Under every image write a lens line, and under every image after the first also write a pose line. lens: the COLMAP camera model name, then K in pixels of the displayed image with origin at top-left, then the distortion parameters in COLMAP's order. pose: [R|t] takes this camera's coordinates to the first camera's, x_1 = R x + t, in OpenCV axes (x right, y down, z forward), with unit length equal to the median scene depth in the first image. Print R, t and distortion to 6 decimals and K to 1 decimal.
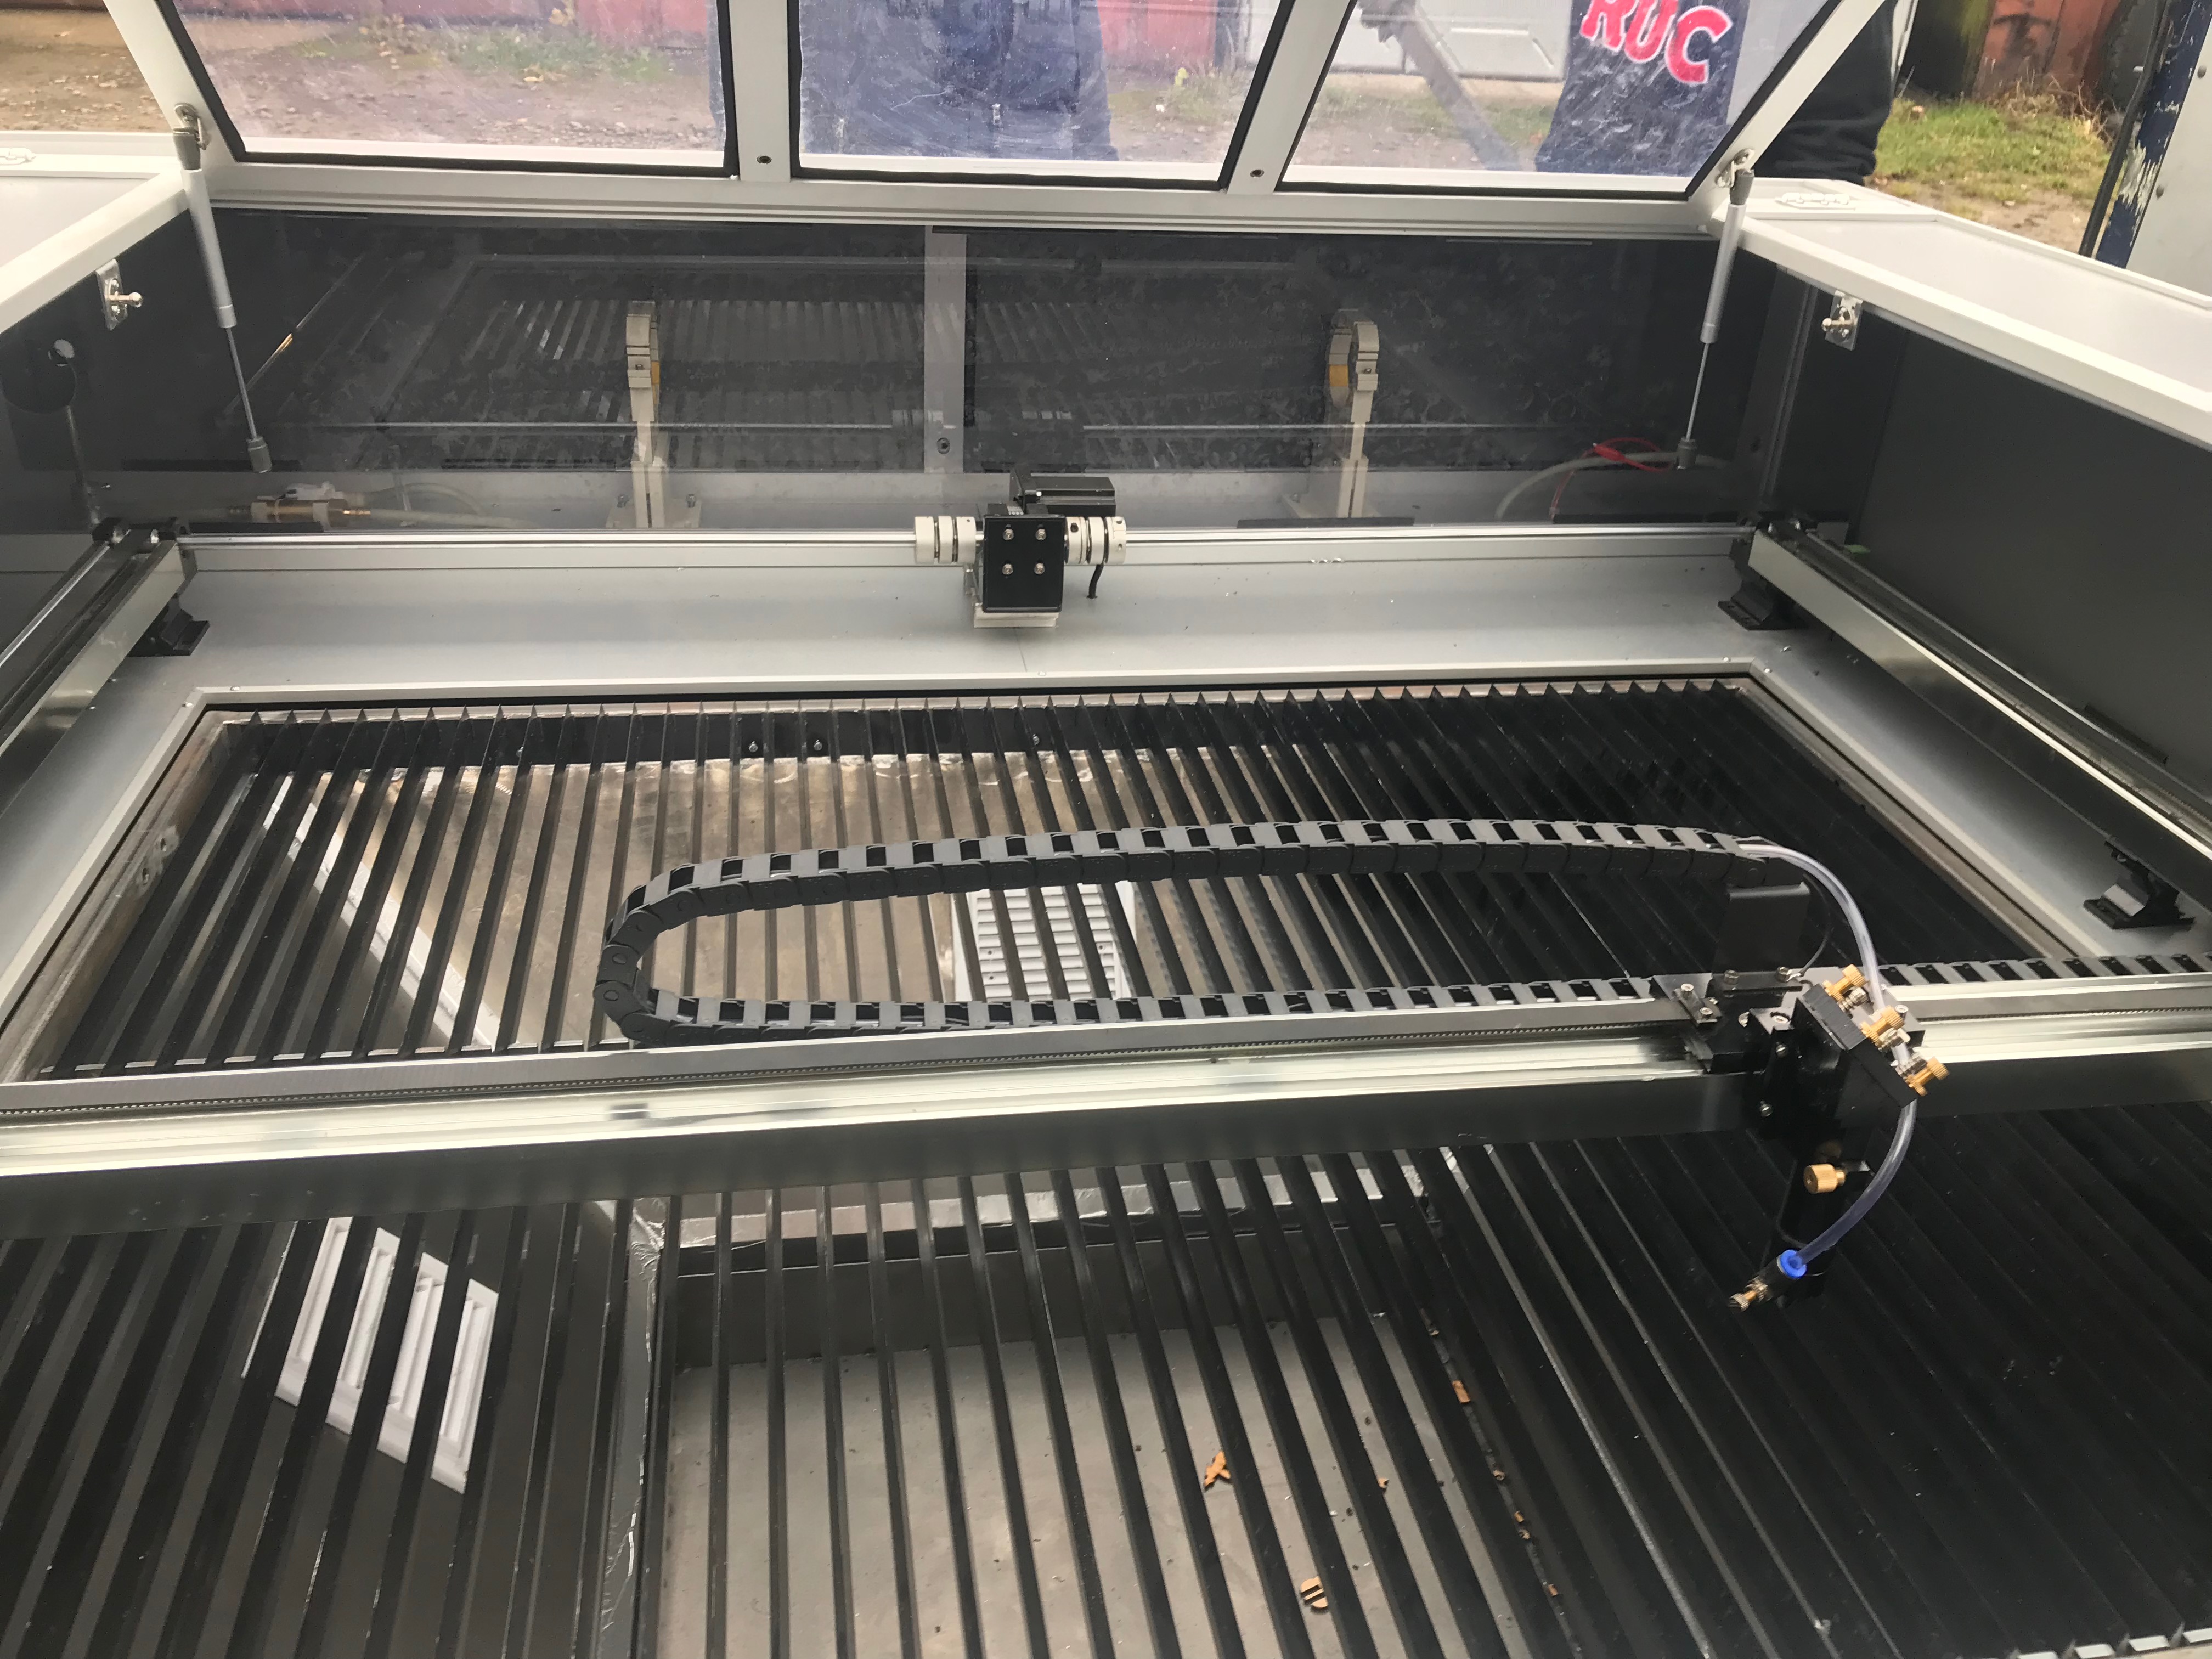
lens RADIAL K [[1828.9, 0, 1125.5], [0, 1828.9, 841.8], [0, 0, 1]] dist [0.025130, -0.038590]
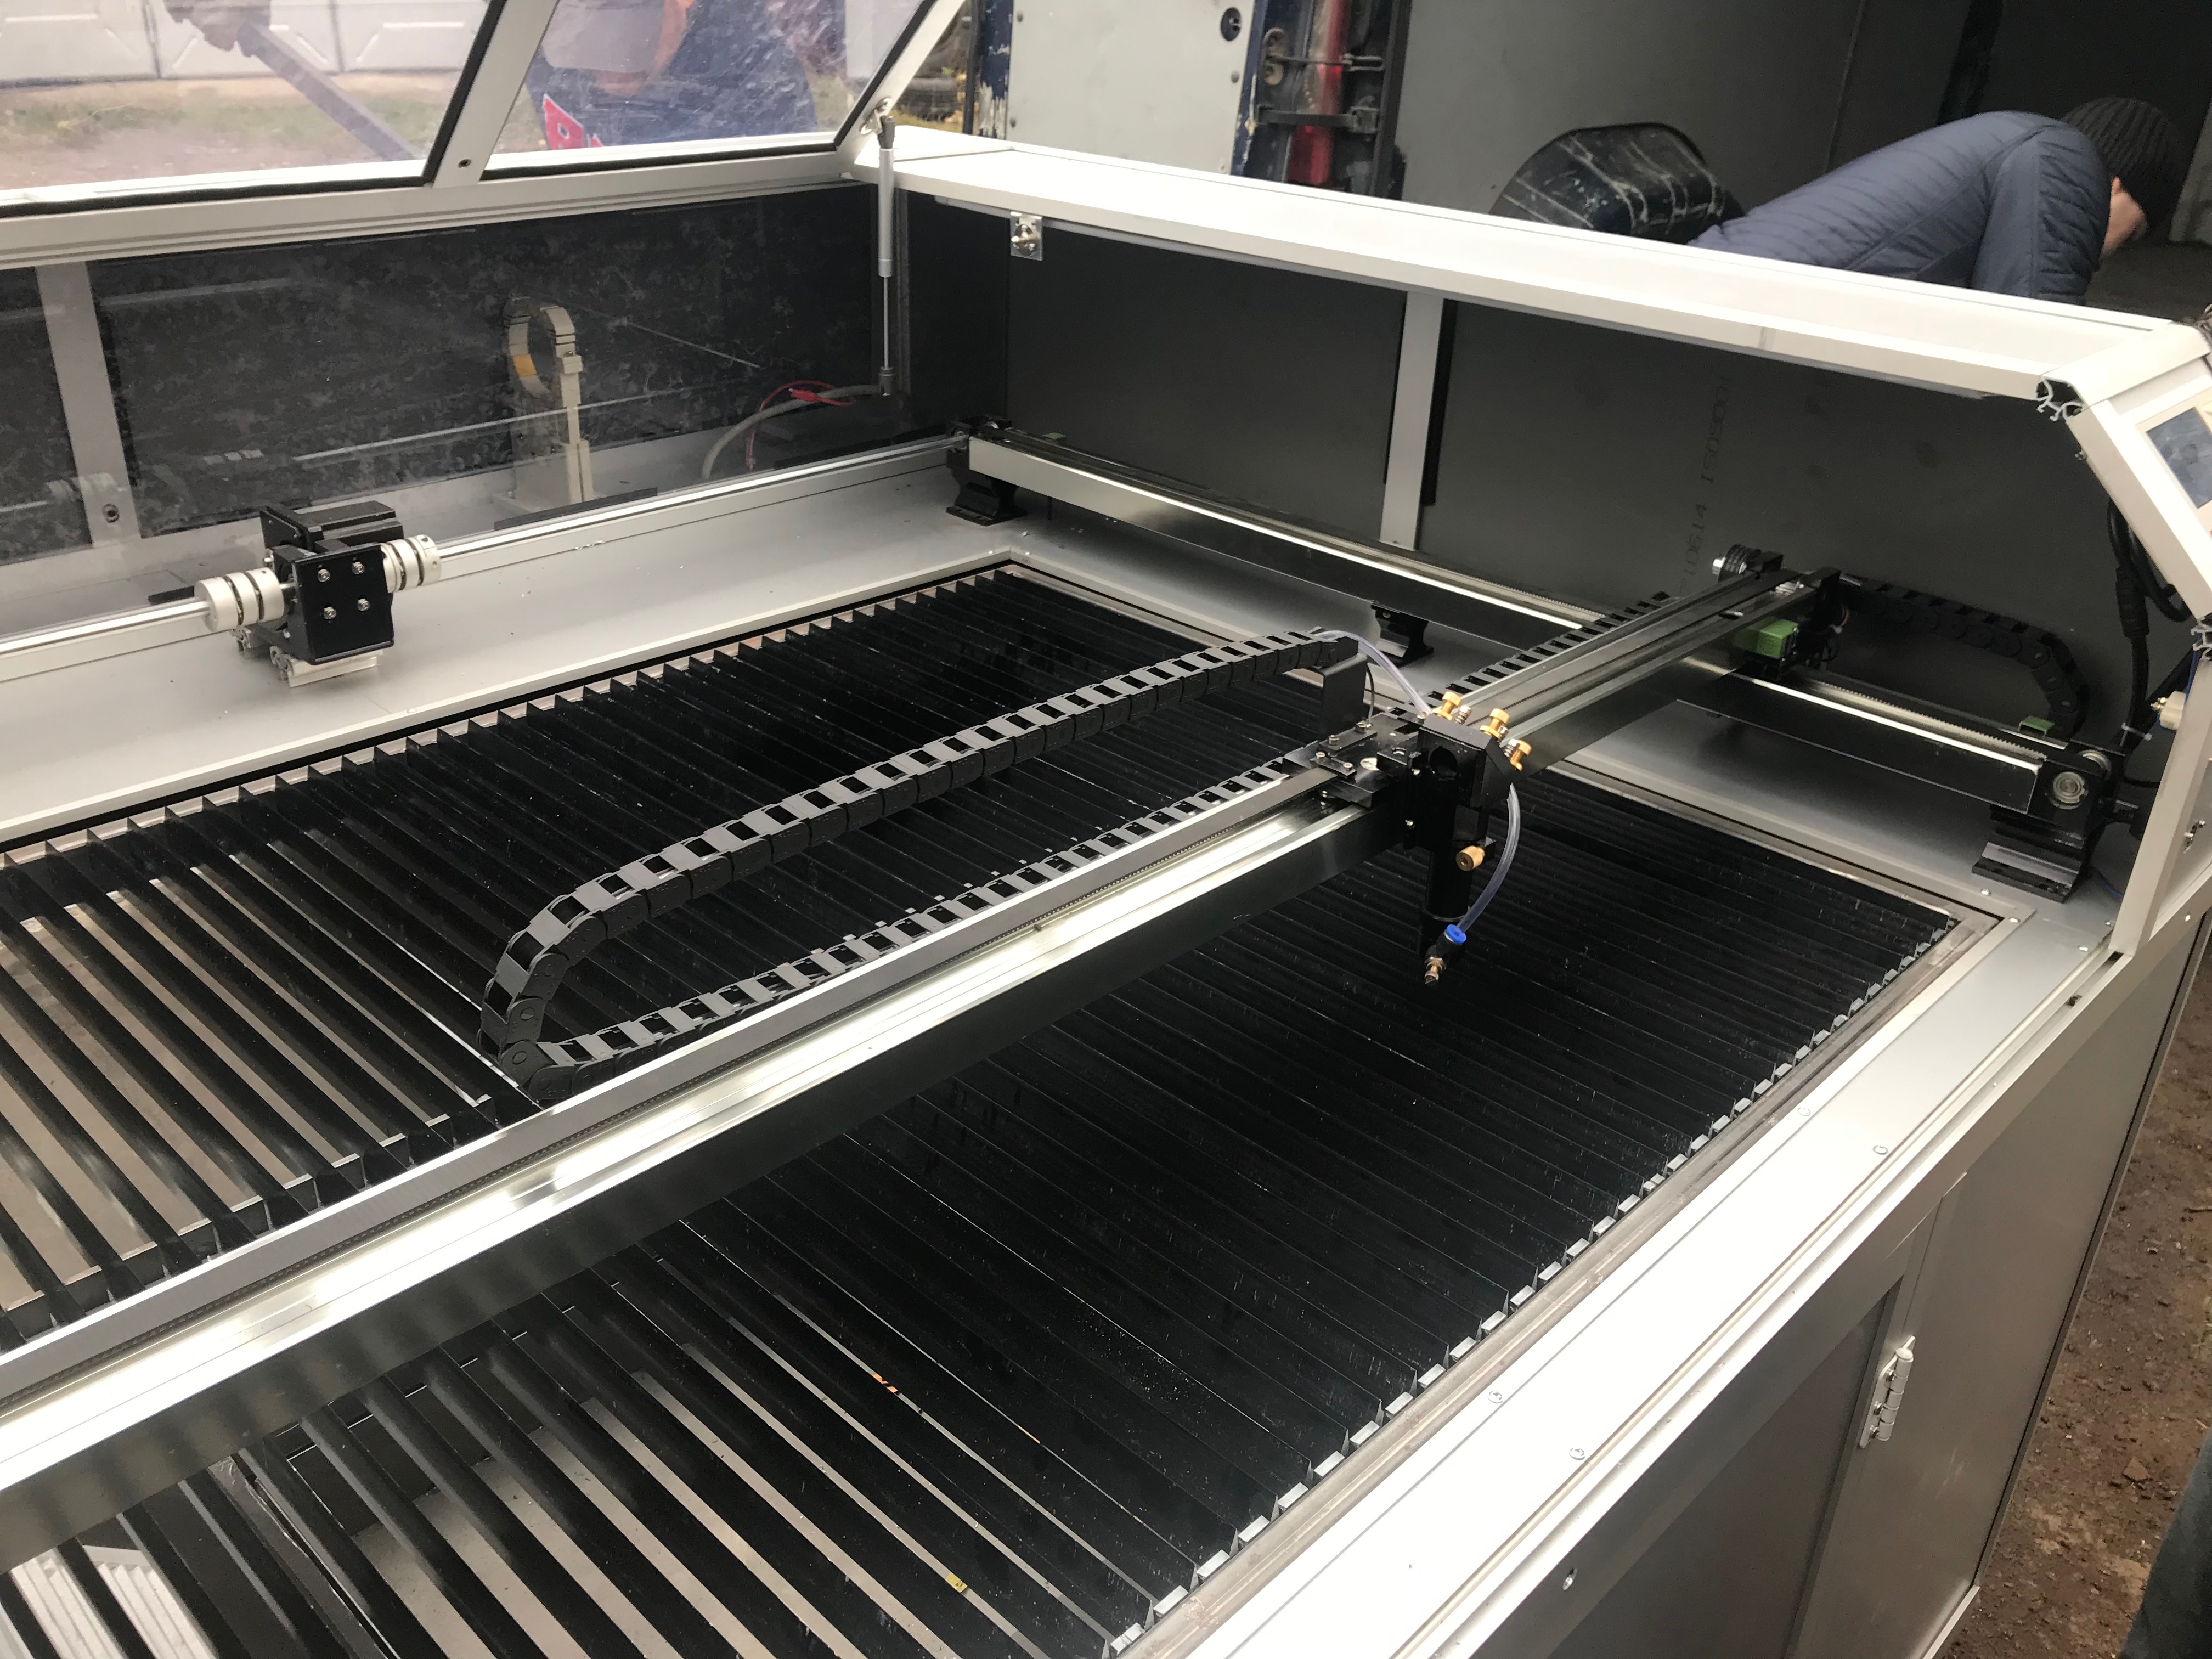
lens RADIAL K [[1828.9, 0, 1100.5], [0, 1828.9, 846.0], [0, 0, 1]] dist [0.025130, -0.038590]
pose [[0.810747, -0.291221, 0.507818, -0.234588], [0.287158, 0.953785, 0.088516, -0.006850], [-0.510127, 0.074060, 0.856905, 0.016157]]
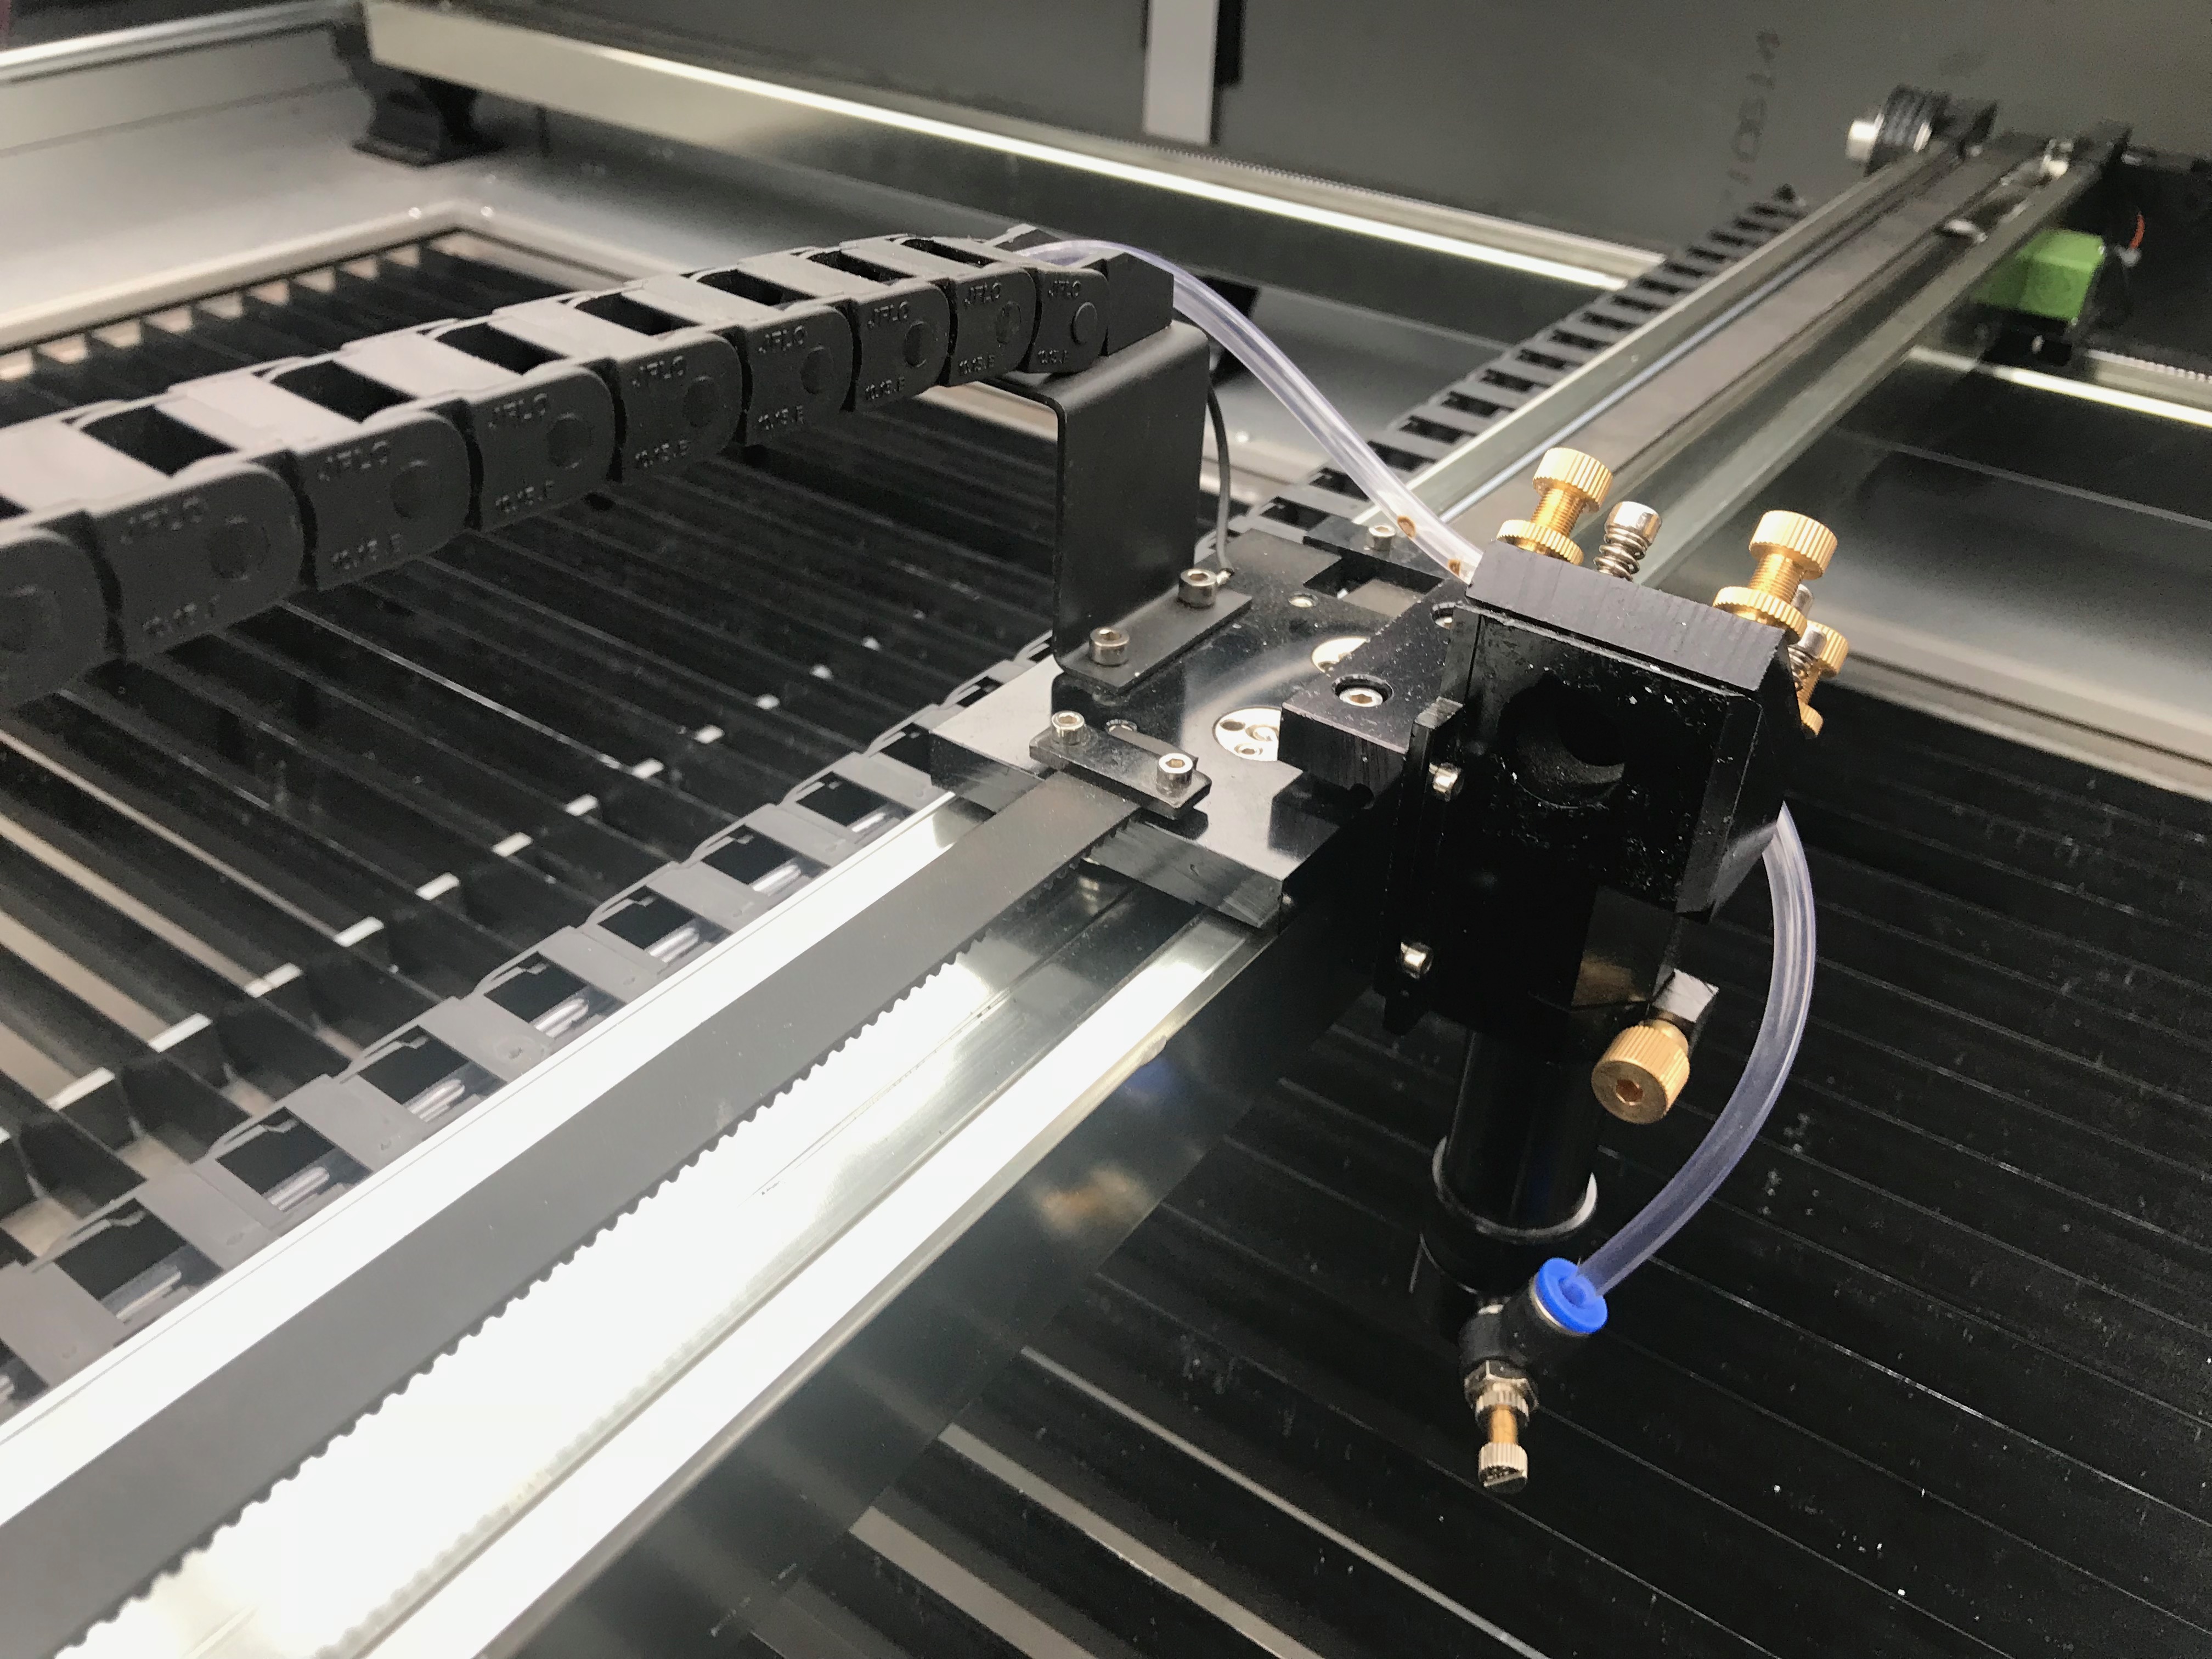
lens RADIAL K [[1828.9, 0, 1070.5], [0, 1828.9, 875.9], [0, 0, 1]] dist [0.025130, -0.038590]
pose [[0.722283, -0.425455, 0.545249, 0.063519], [0.335846, 0.904963, 0.261248, 0.010526], [-0.604579, -0.005575, 0.796526, 0.387240]]
